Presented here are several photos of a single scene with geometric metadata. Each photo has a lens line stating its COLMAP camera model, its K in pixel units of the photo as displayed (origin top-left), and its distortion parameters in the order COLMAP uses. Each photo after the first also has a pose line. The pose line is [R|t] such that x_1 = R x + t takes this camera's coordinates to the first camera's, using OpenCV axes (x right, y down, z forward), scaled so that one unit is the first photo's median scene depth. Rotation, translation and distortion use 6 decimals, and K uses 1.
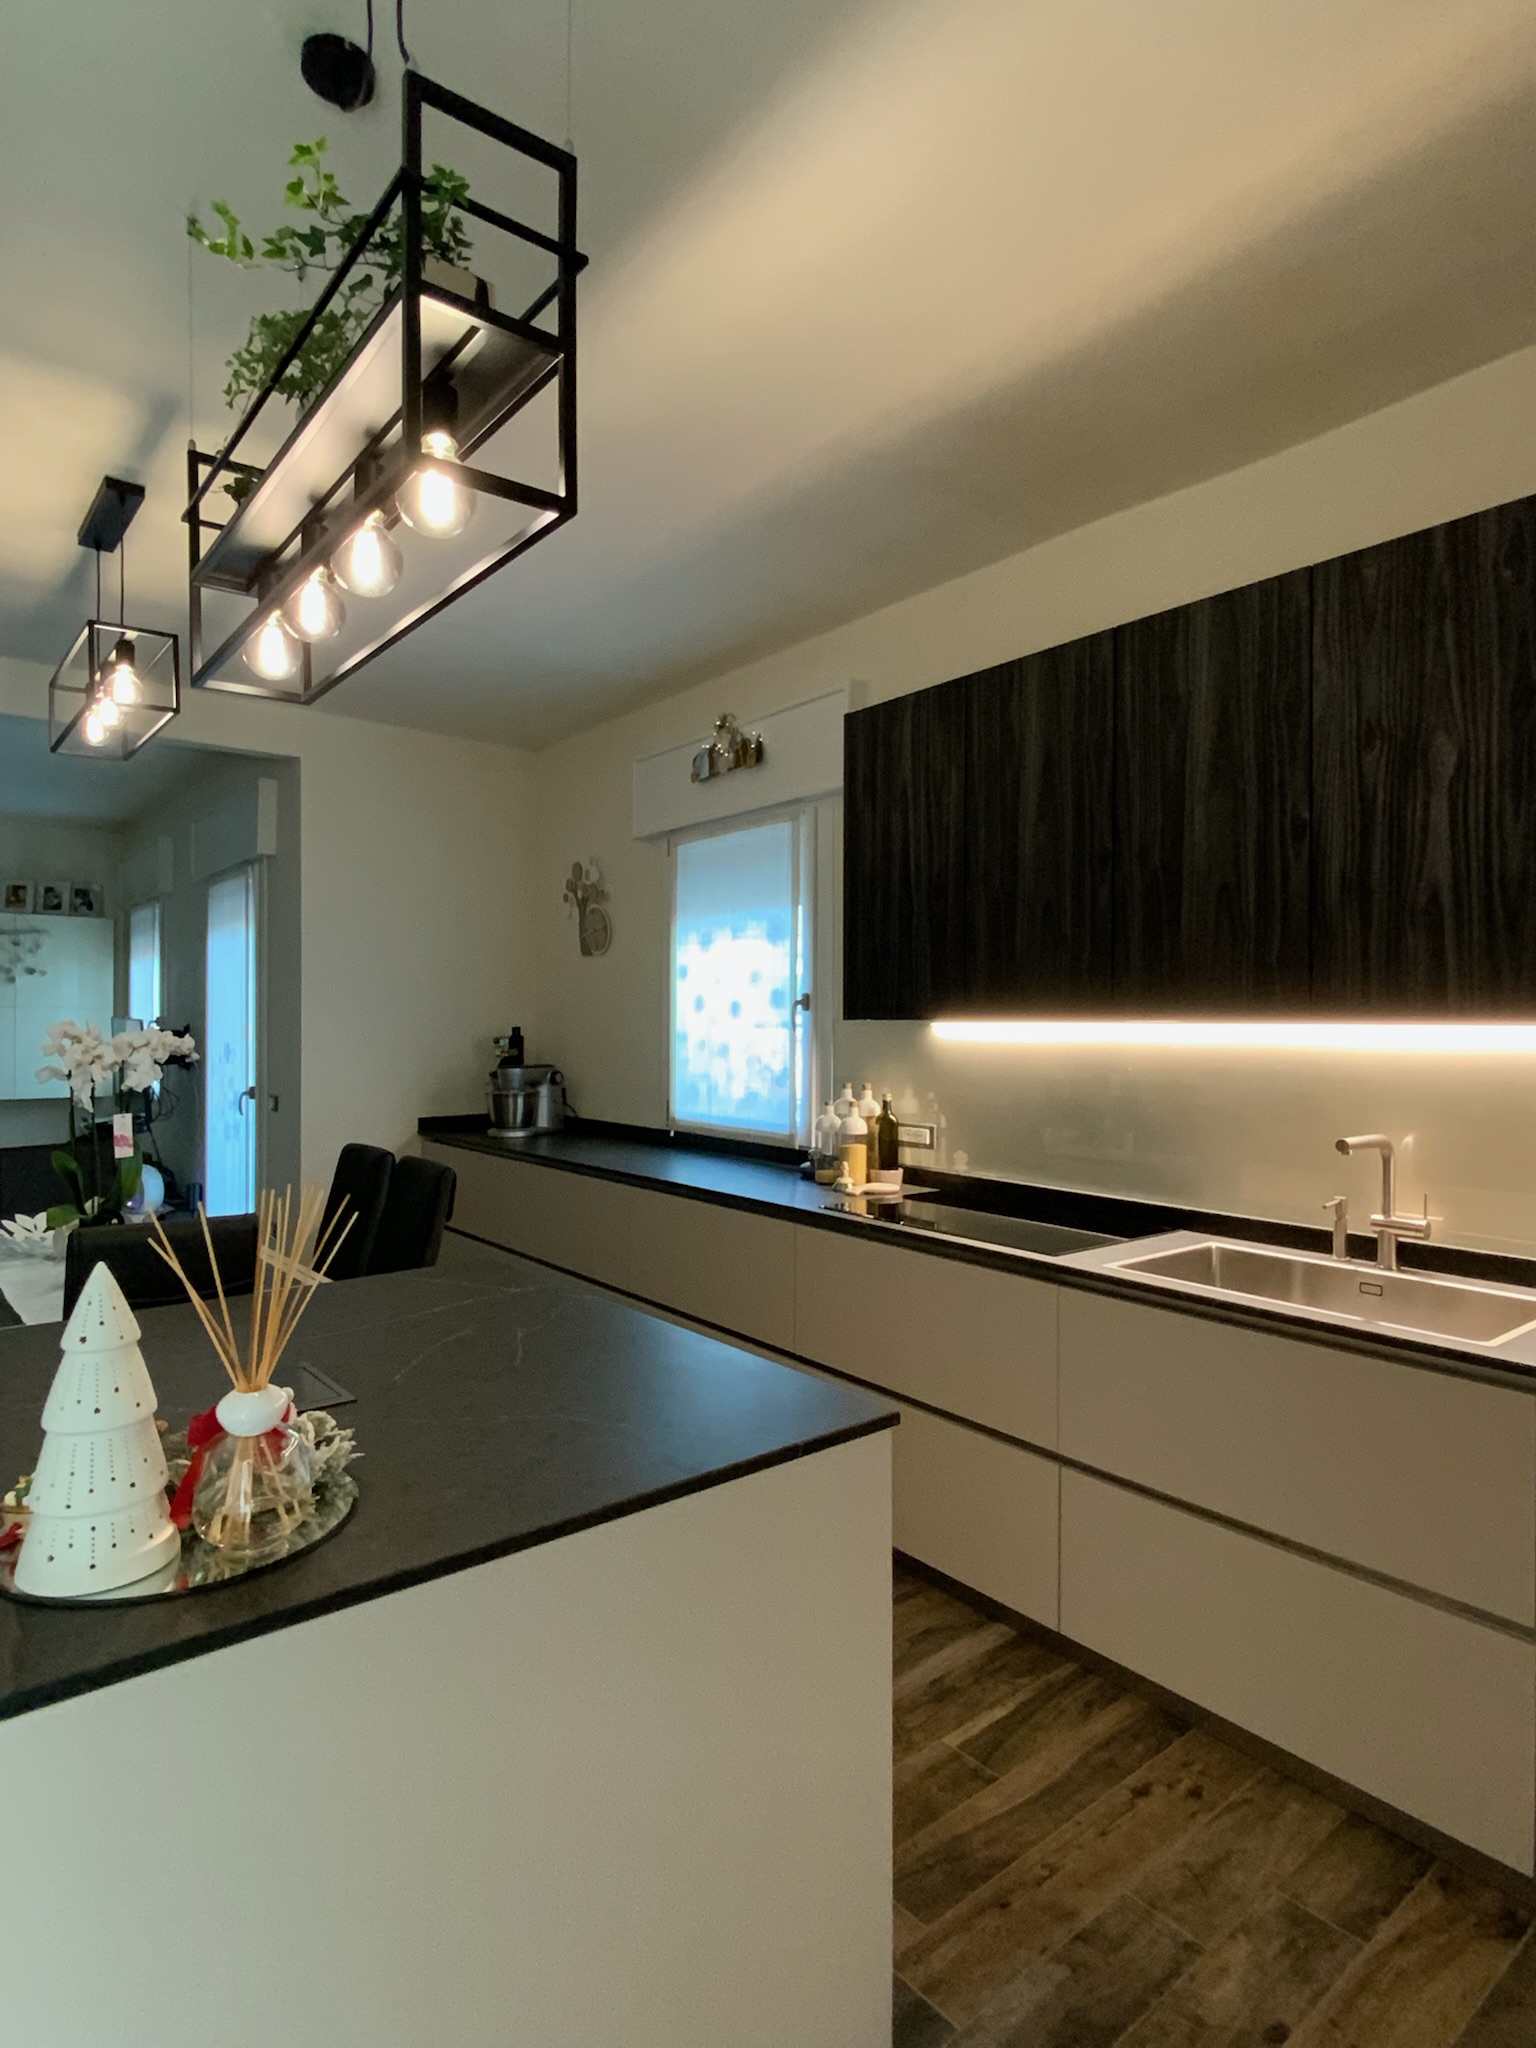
lens RADIAL K [[1104.0, 0, 768.0], [0, 1104.0, 1024.0], [0, 0, 1]] dist [0.043788, -0.040925]
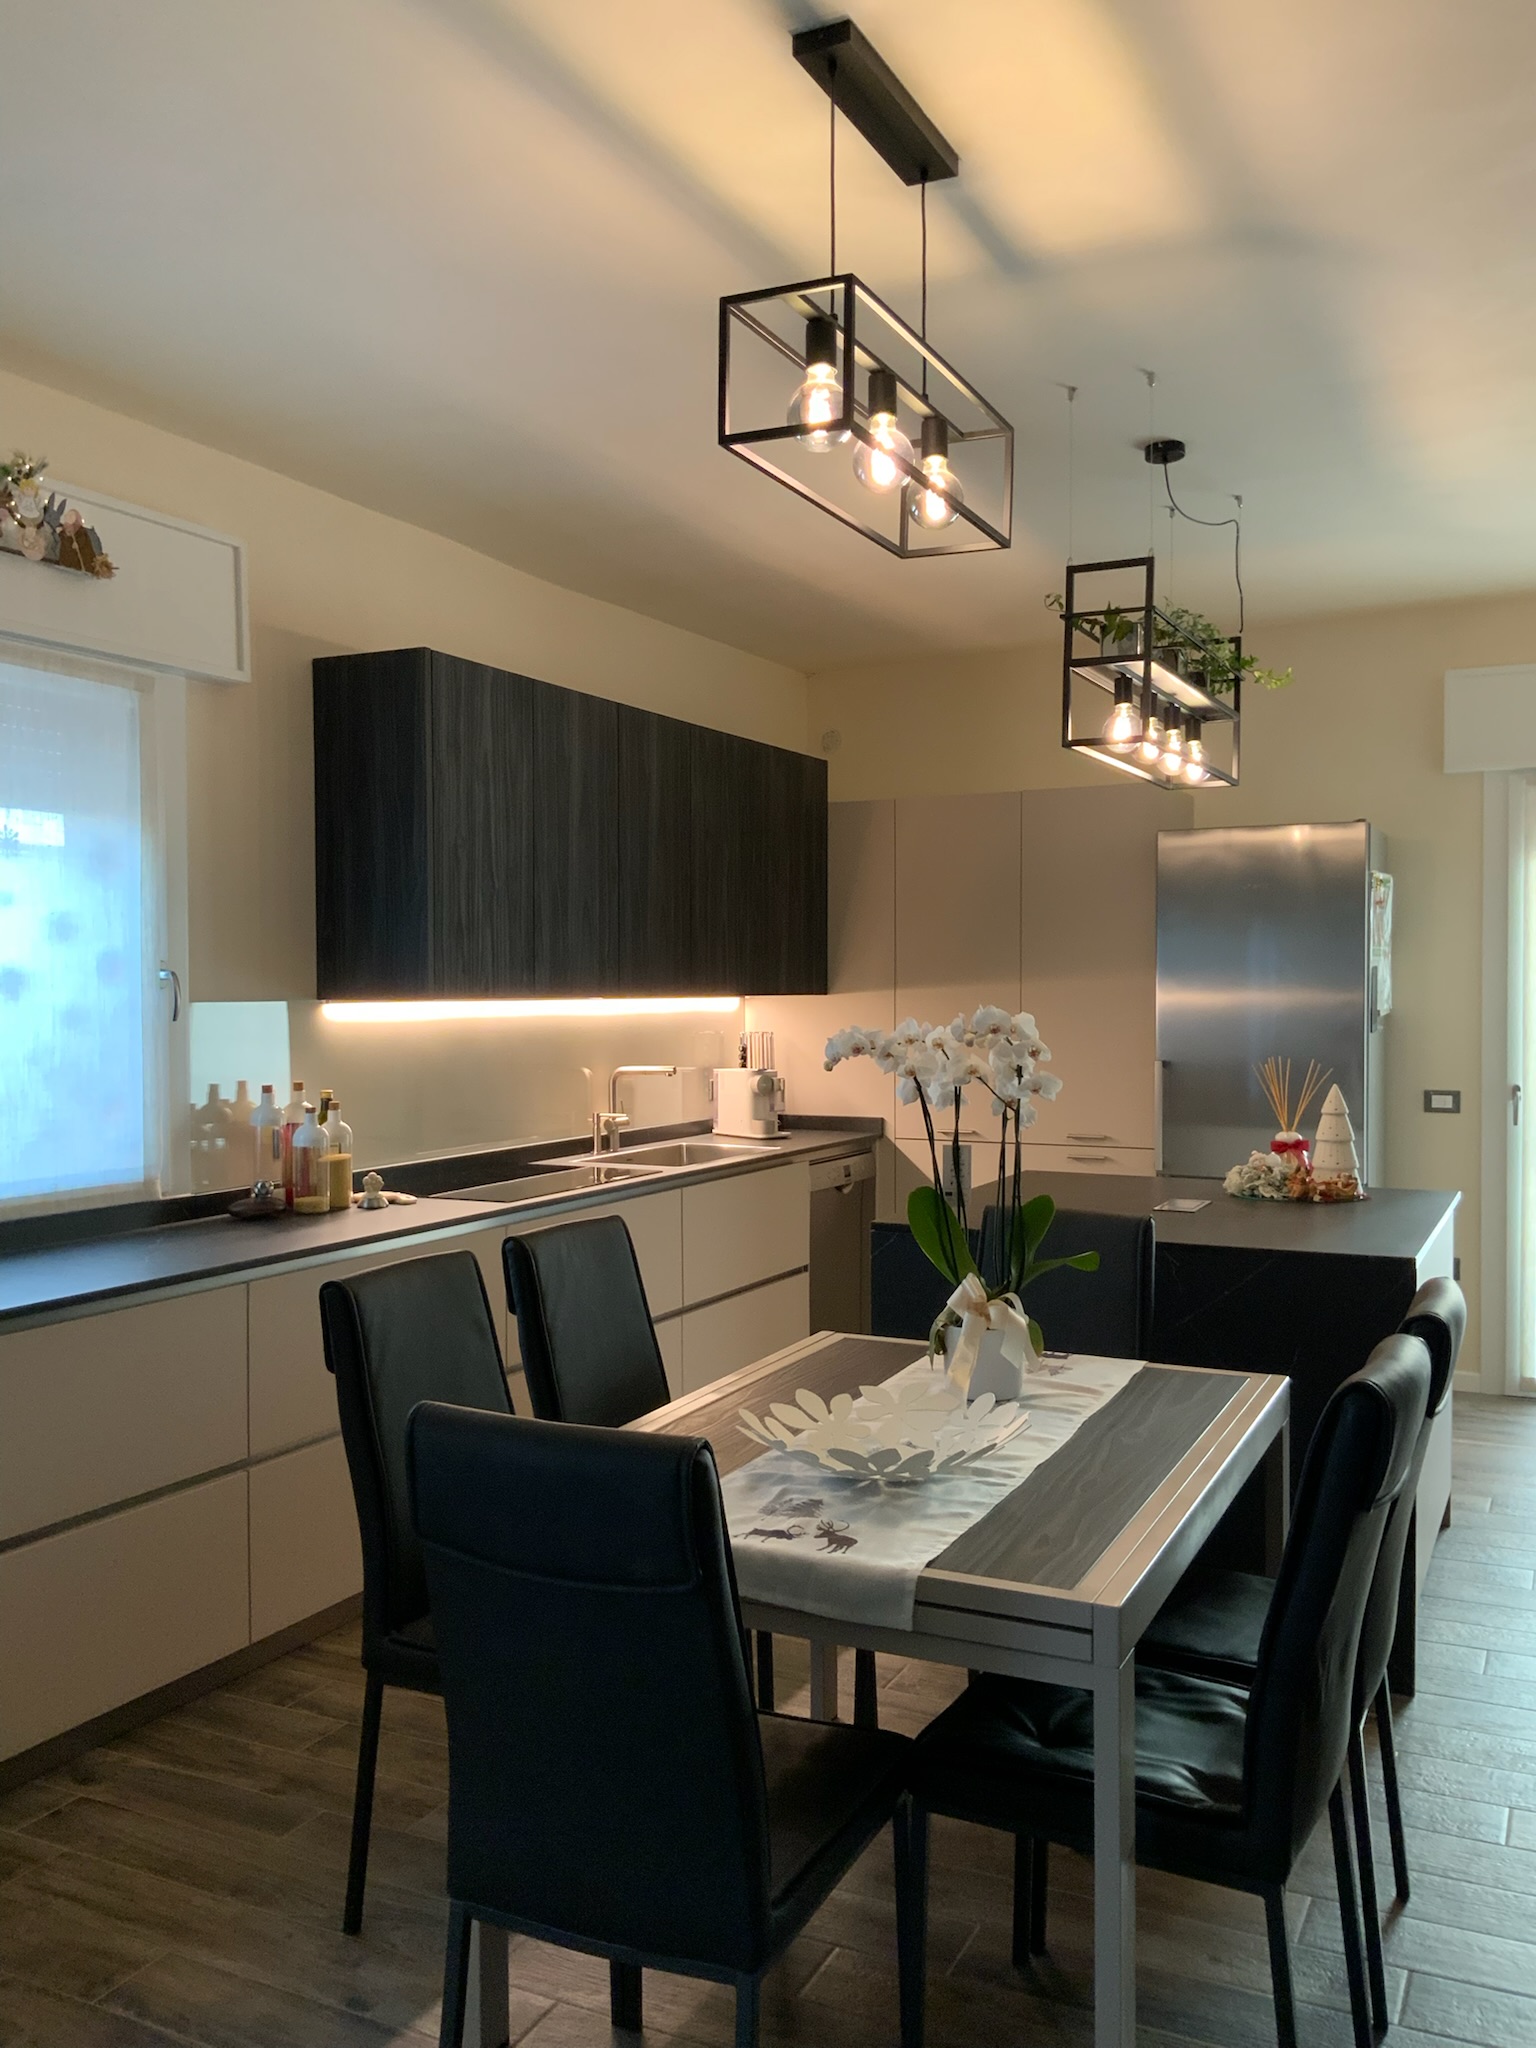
lens RADIAL K [[1693.5, 0, 768.0], [0, 1693.5, 1024.0], [0, 0, 1]] dist [0.084815, -0.155875]
pose [[-0.417987, -0.023323, 0.908154, -1.349864], [0.005324, 0.999590, 0.028121, -0.022814], [-0.908438, 0.016589, -0.417691, 1.412120]]
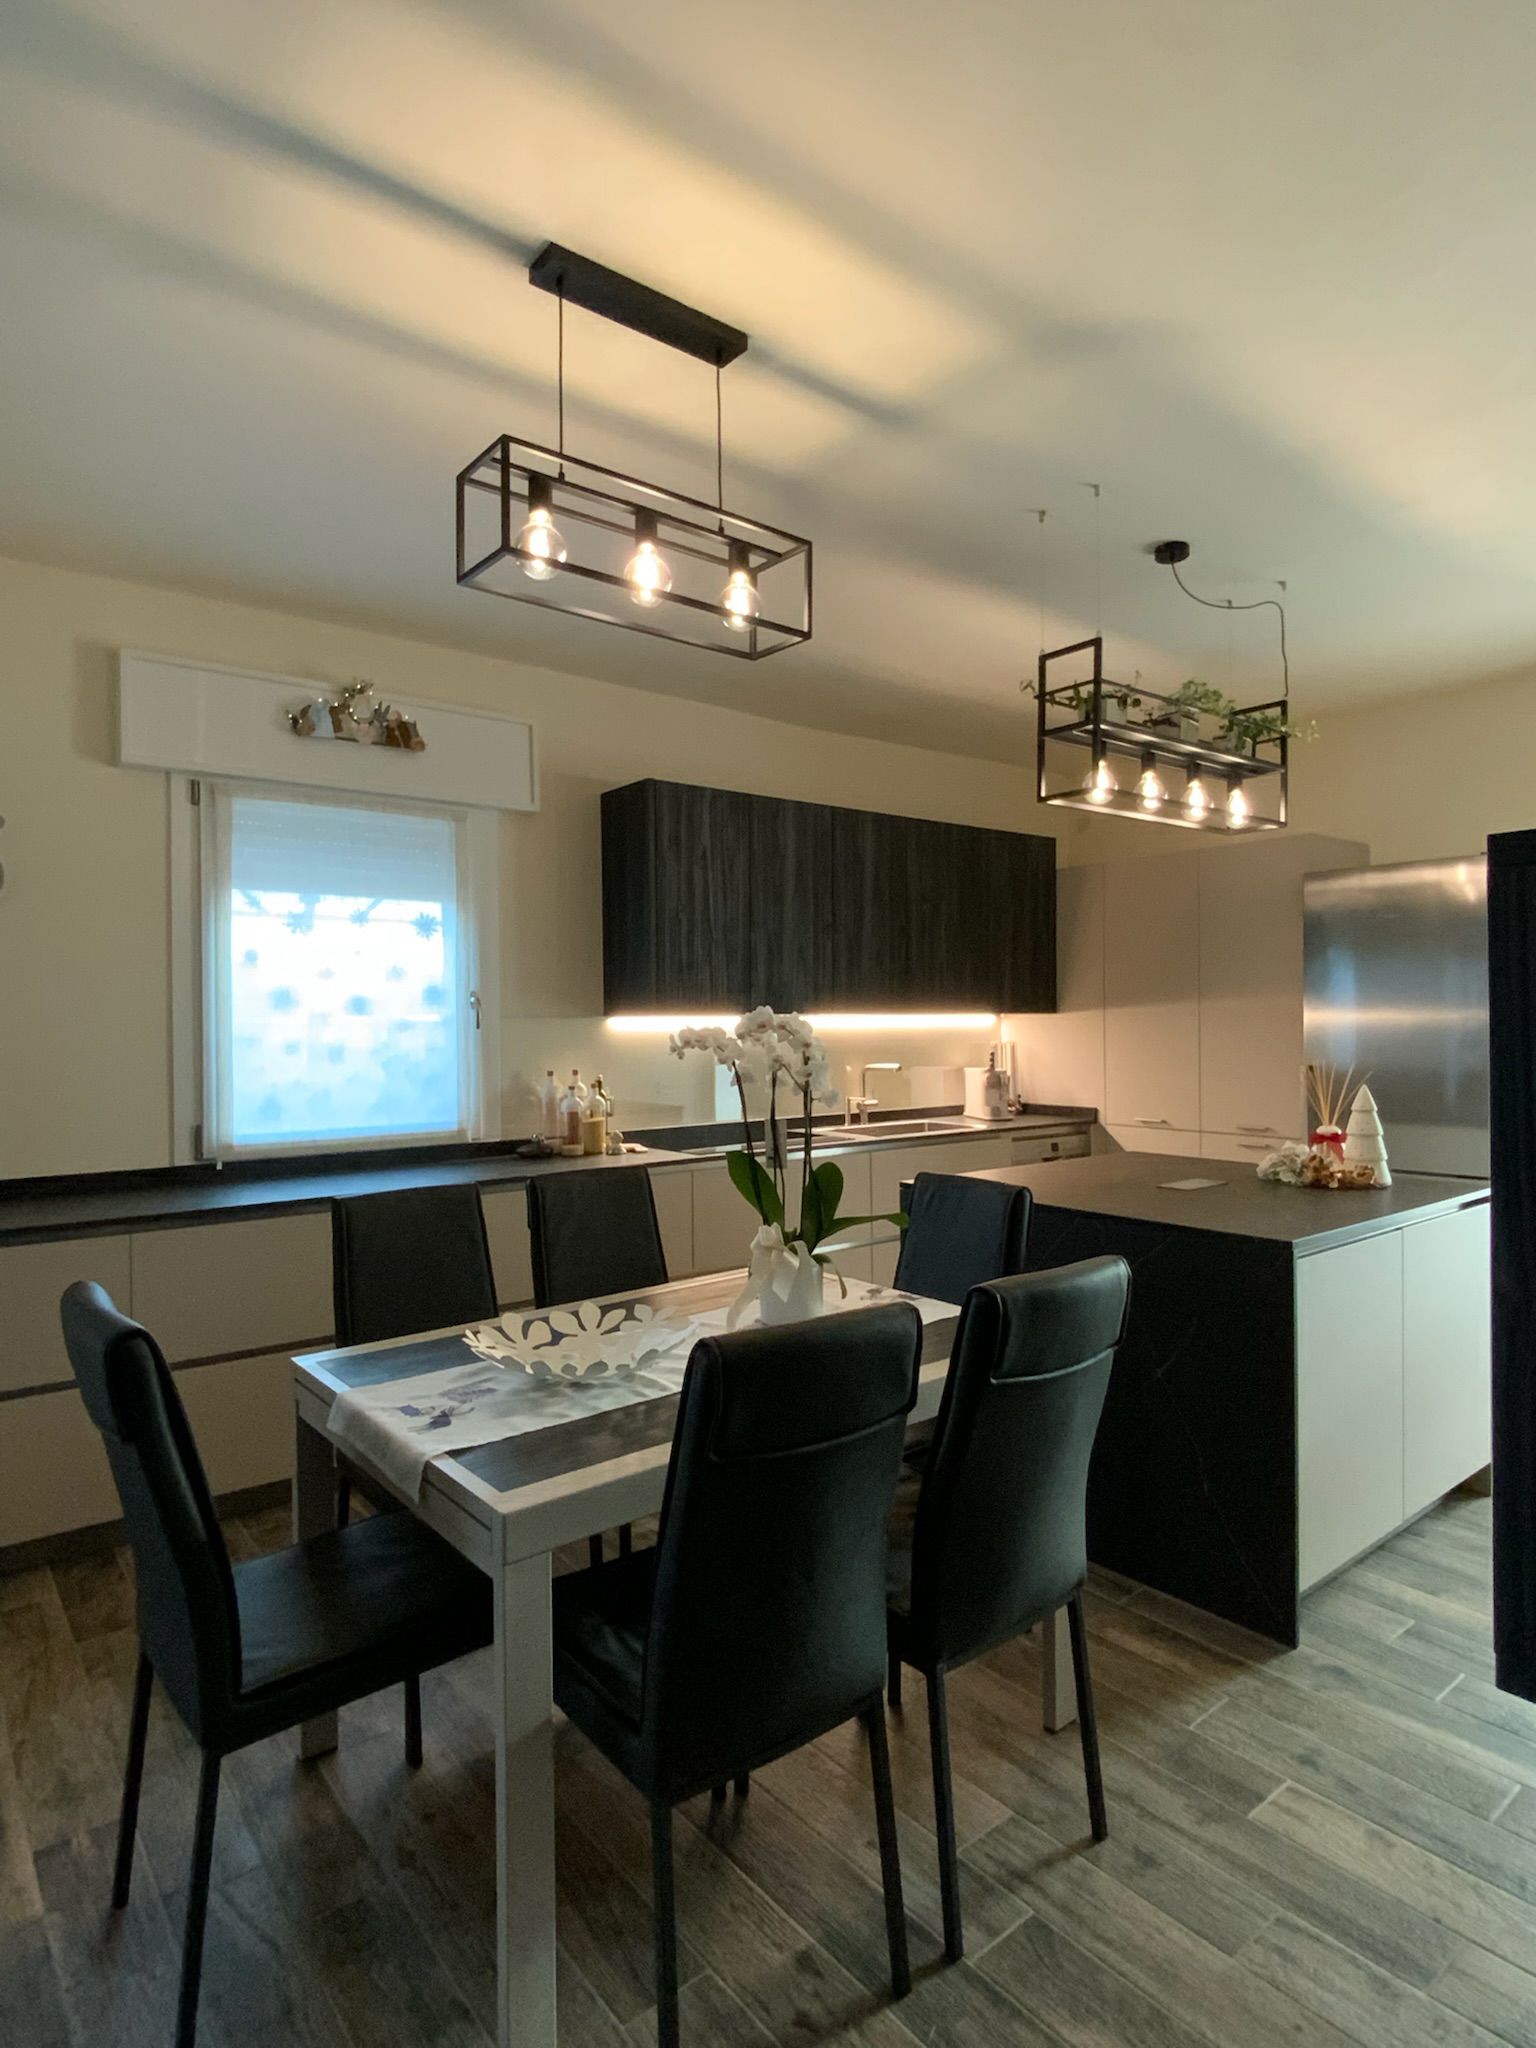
lens RADIAL K [[1113.7, 0, 765.2], [0, 1113.7, 1022.8], [0, 0, 1]] dist [0.050360, -0.047518]
pose [[0.007669, -0.004567, 0.999960, -1.312100], [0.013681, 0.999896, 0.004462, 0.000977], [-0.999877, 0.013646, 0.007731, 0.920315]]
